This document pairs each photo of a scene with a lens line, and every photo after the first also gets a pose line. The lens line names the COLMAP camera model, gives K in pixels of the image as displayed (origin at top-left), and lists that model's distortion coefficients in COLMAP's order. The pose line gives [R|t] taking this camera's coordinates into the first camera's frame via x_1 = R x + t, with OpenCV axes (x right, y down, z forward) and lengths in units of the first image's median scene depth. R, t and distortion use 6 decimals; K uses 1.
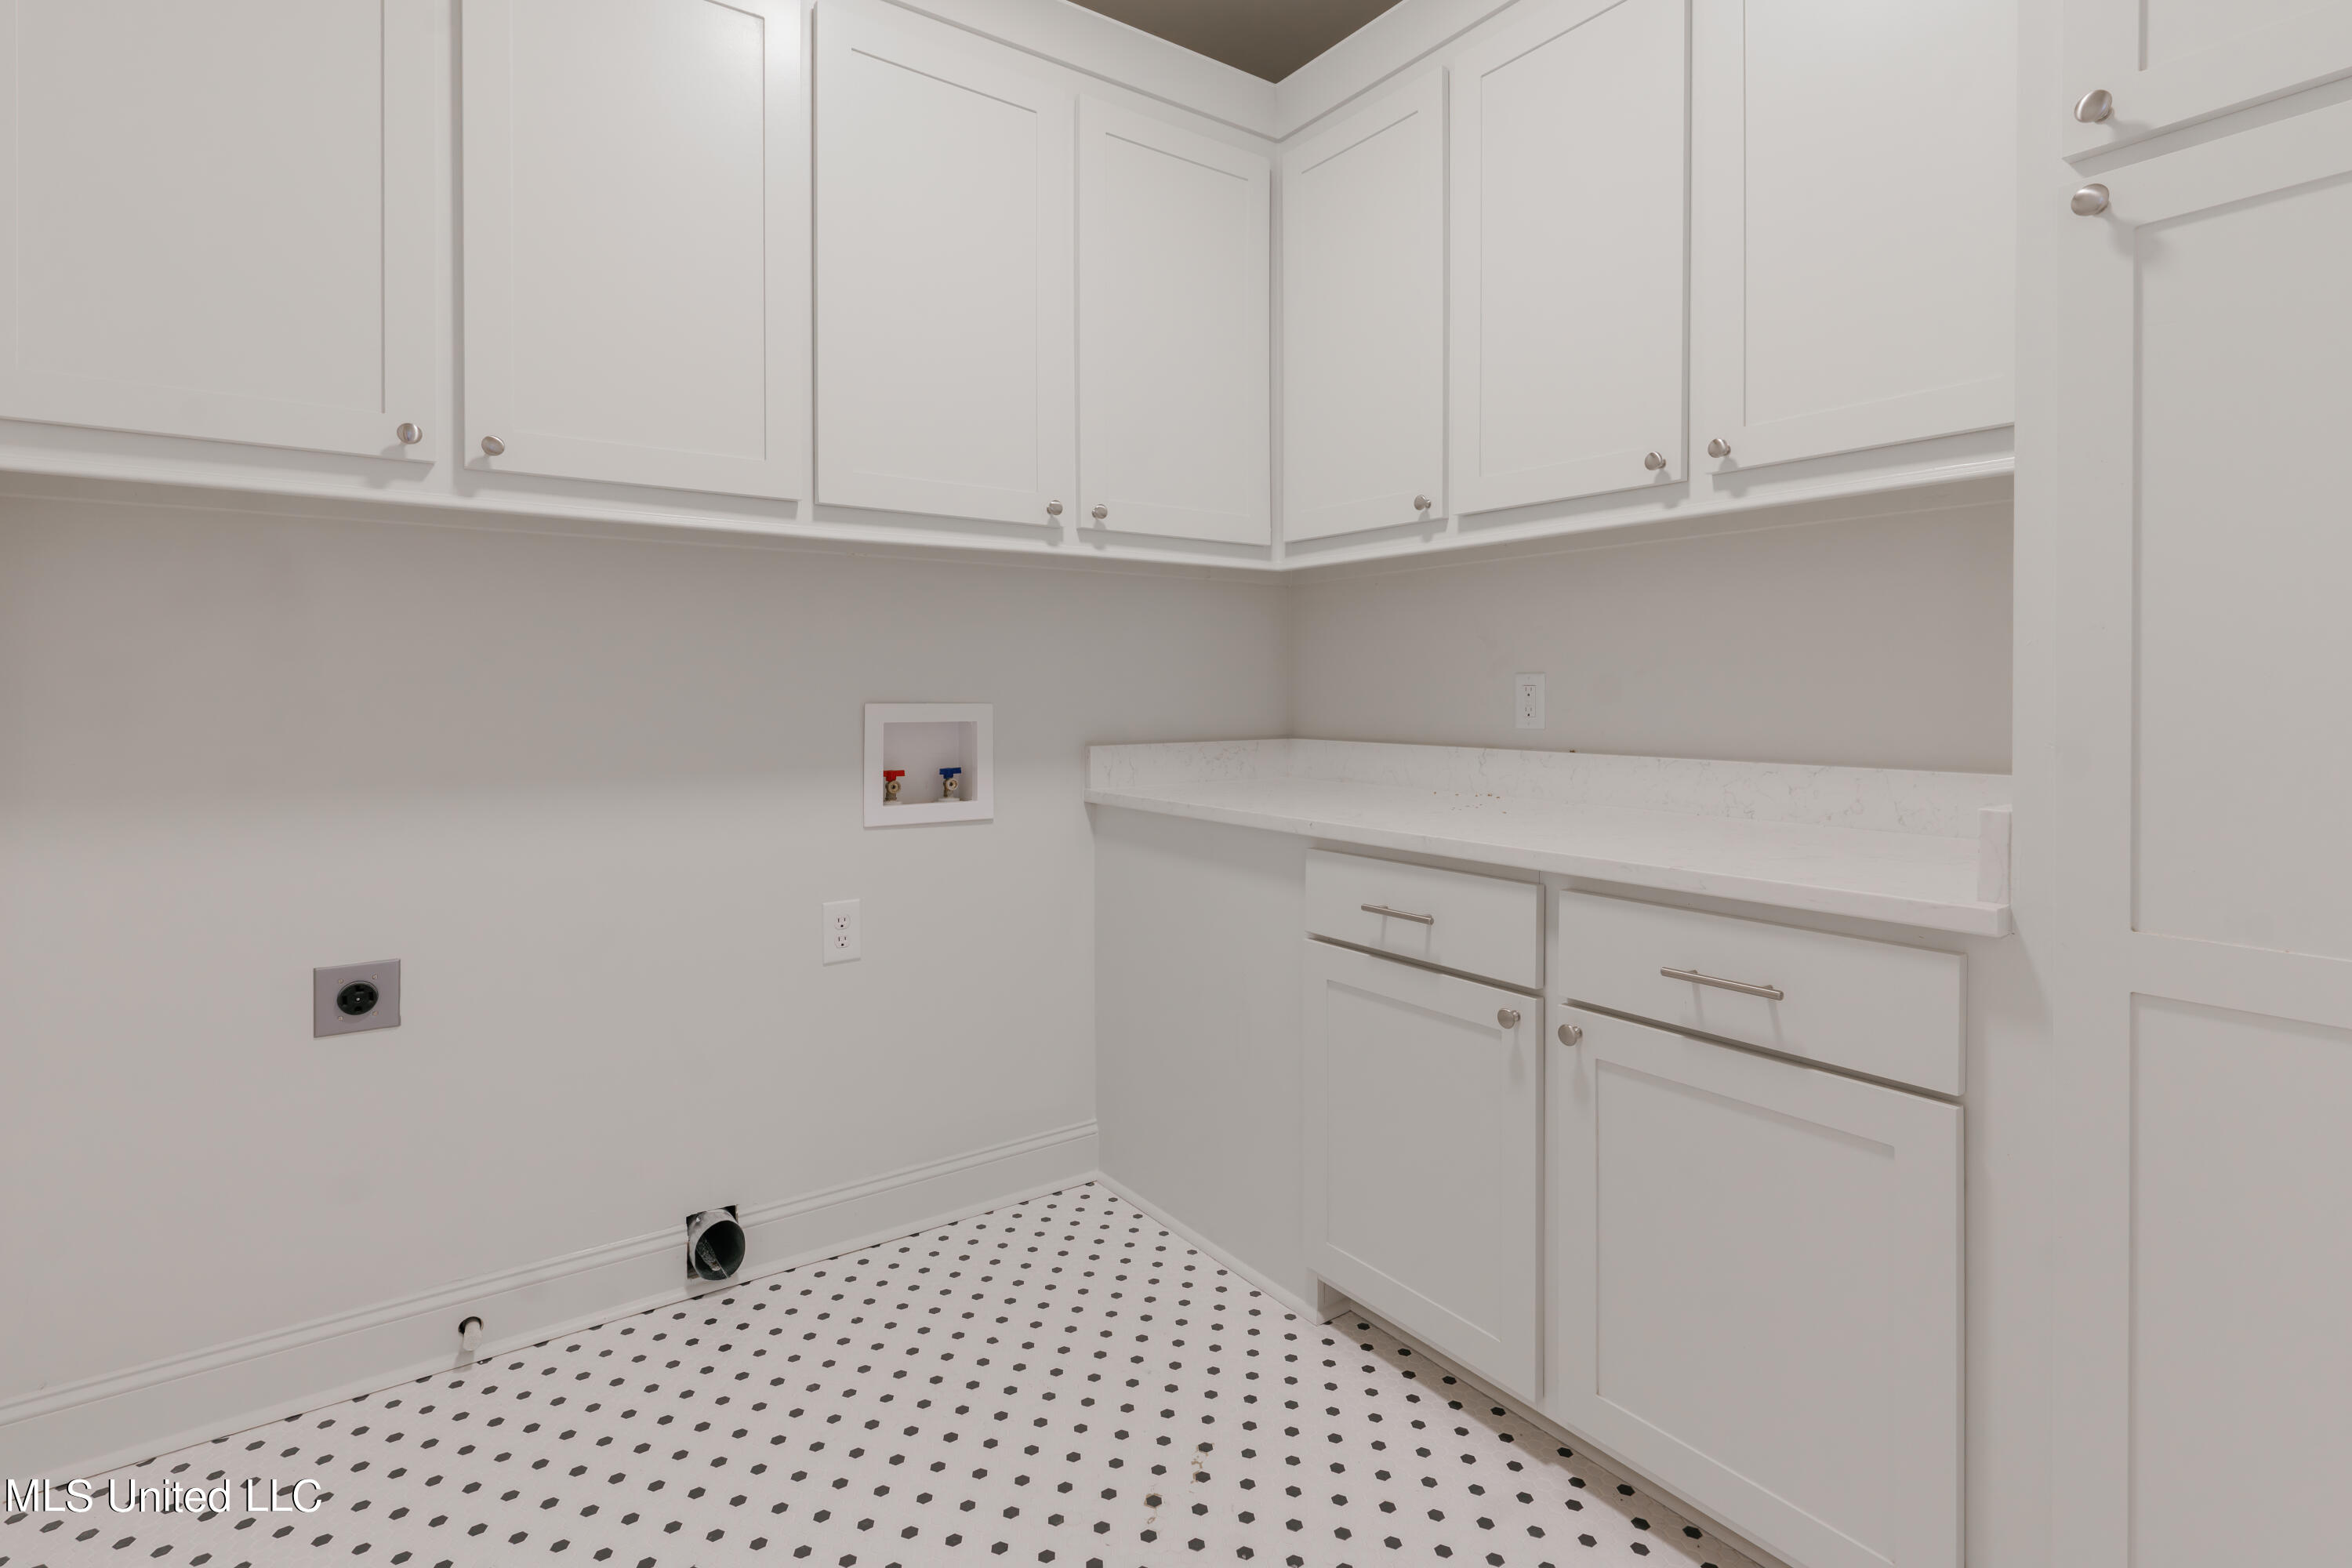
lens RADIAL K [[1112.6, 0, 1159.1], [0, 1112.6, 703.7], [0, 0, 1]] dist [-0.000315, 0.000279]
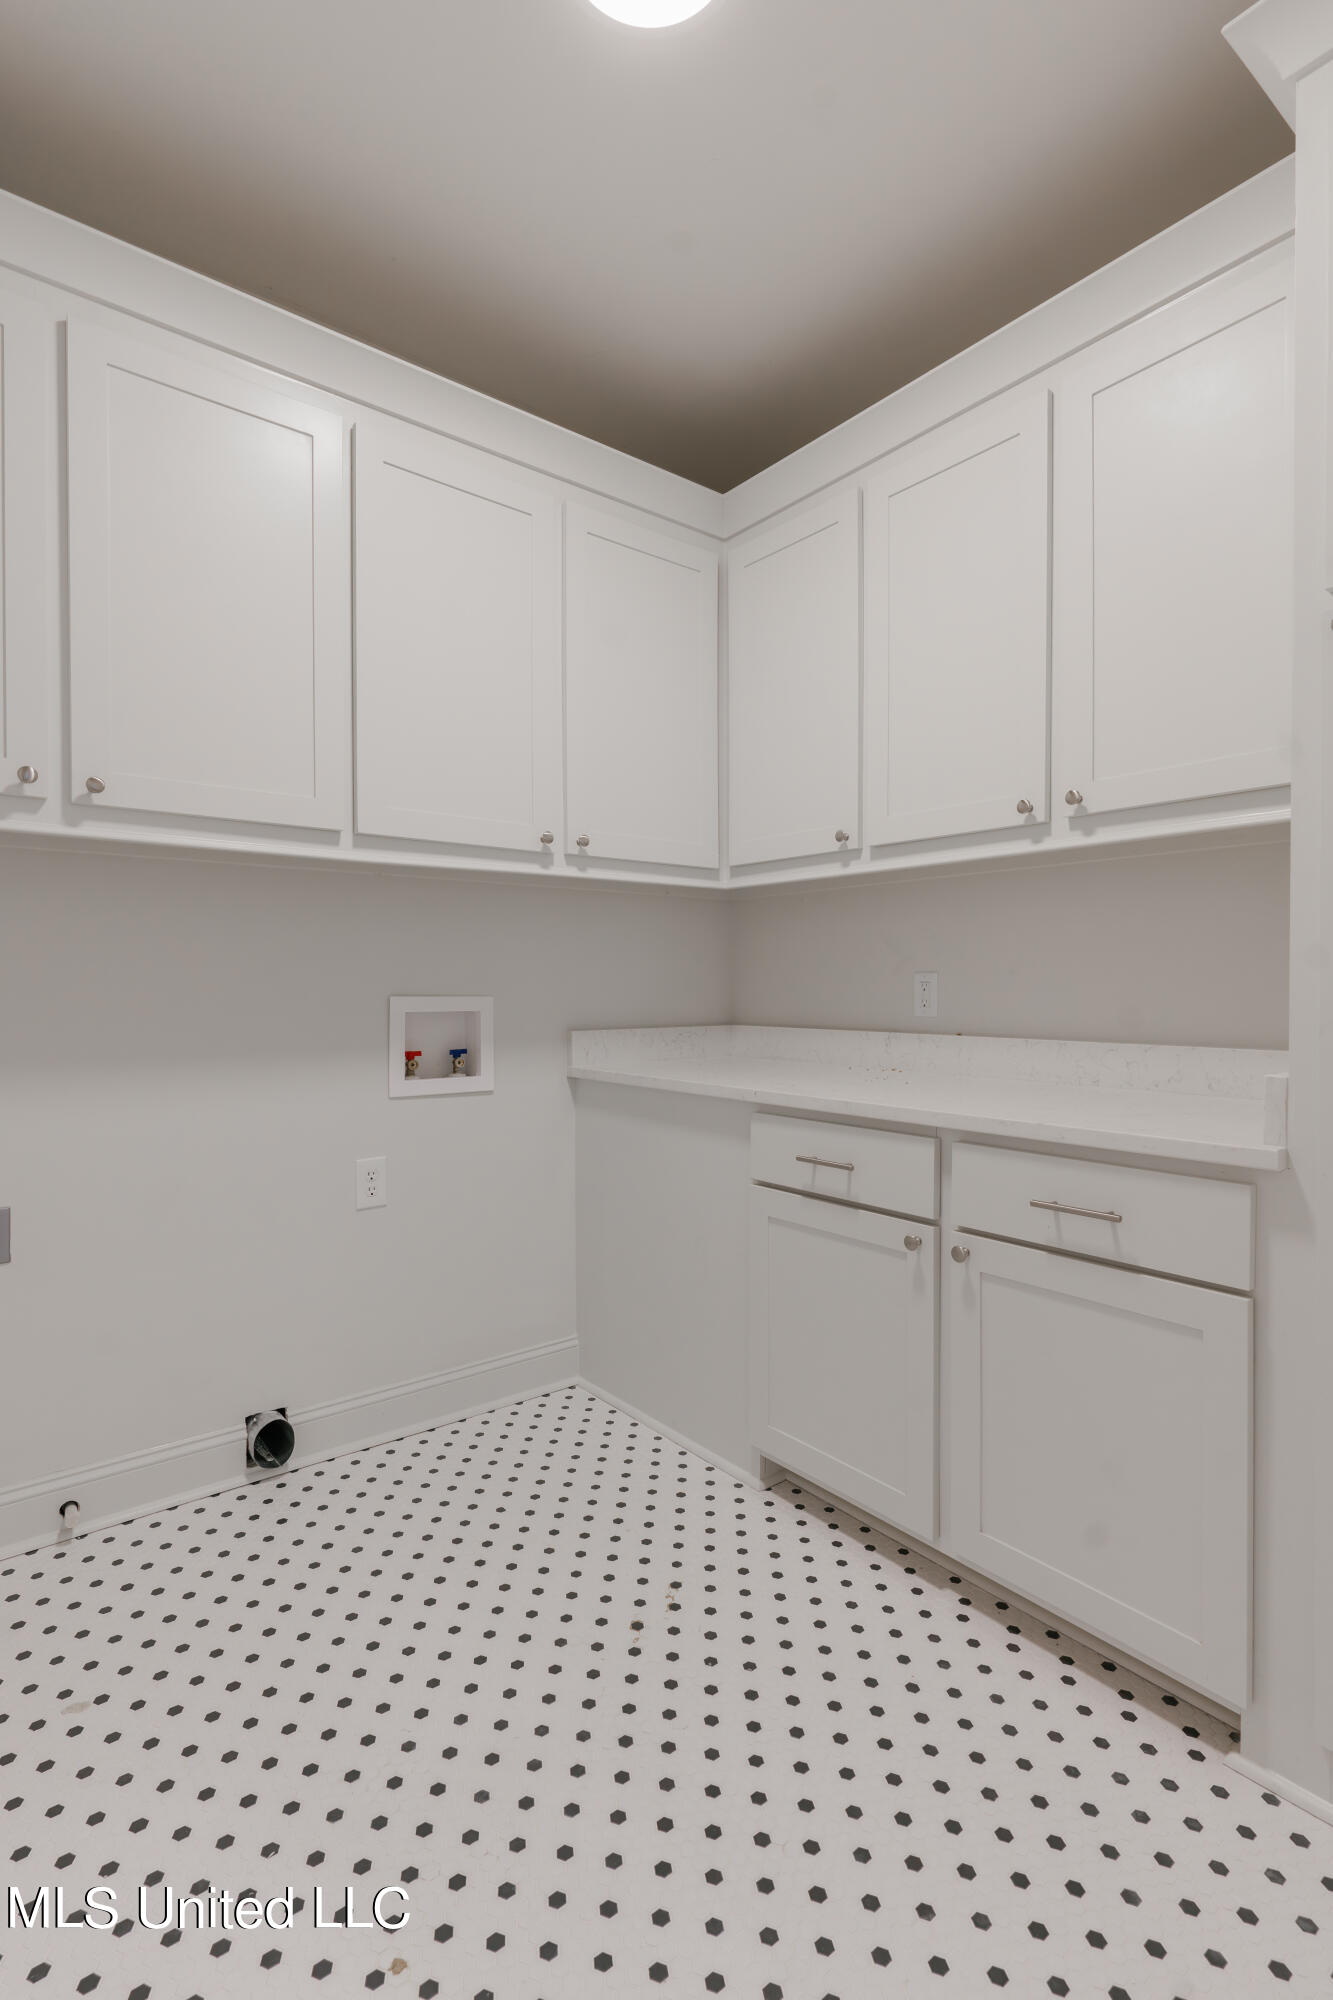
lens RADIAL K [[946.0, 0, 654.0], [0, 946.0, 1001.7], [0, 0, 1]] dist [-0.000315, 0.000279]
pose [[0.998614, -0.000163, 0.052623, -0.033473], [-0.000115, 0.999986, 0.005285, 0.000181], [-0.052623, -0.005284, 0.998600, -0.057779]]
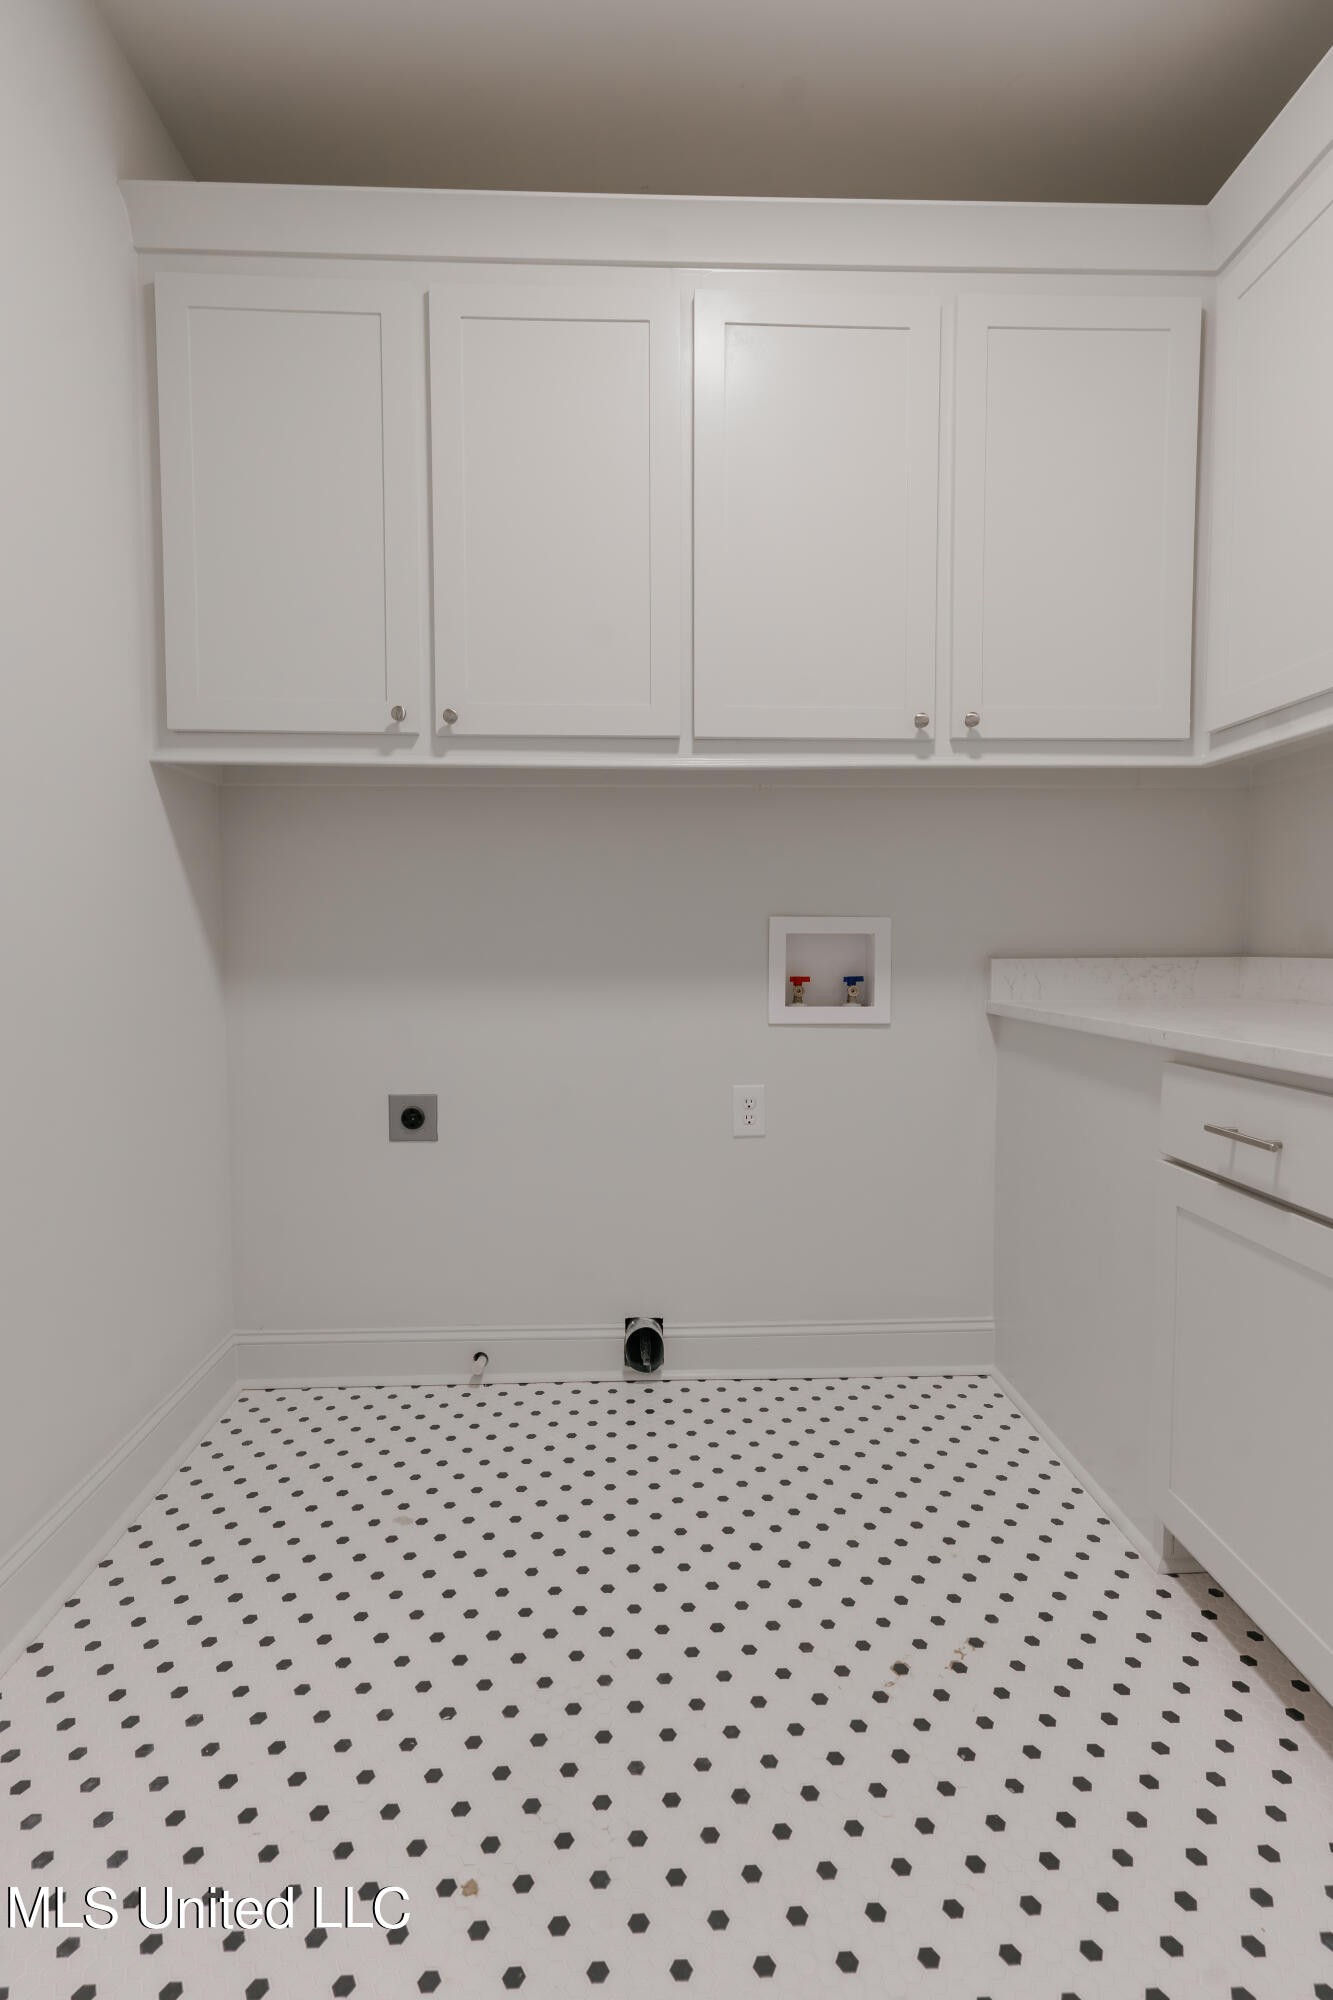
lens RADIAL K [[946.0, 0, 707.4], [0, 946.0, 1009.0], [0, 0, 1]] dist [-0.000315, 0.000279]
pose [[0.841739, 0.032044, -0.538933, 0.237546], [-0.003866, 0.998569, 0.053334, 0.048761], [0.539871, -0.042809, 0.840659, 0.155369]]
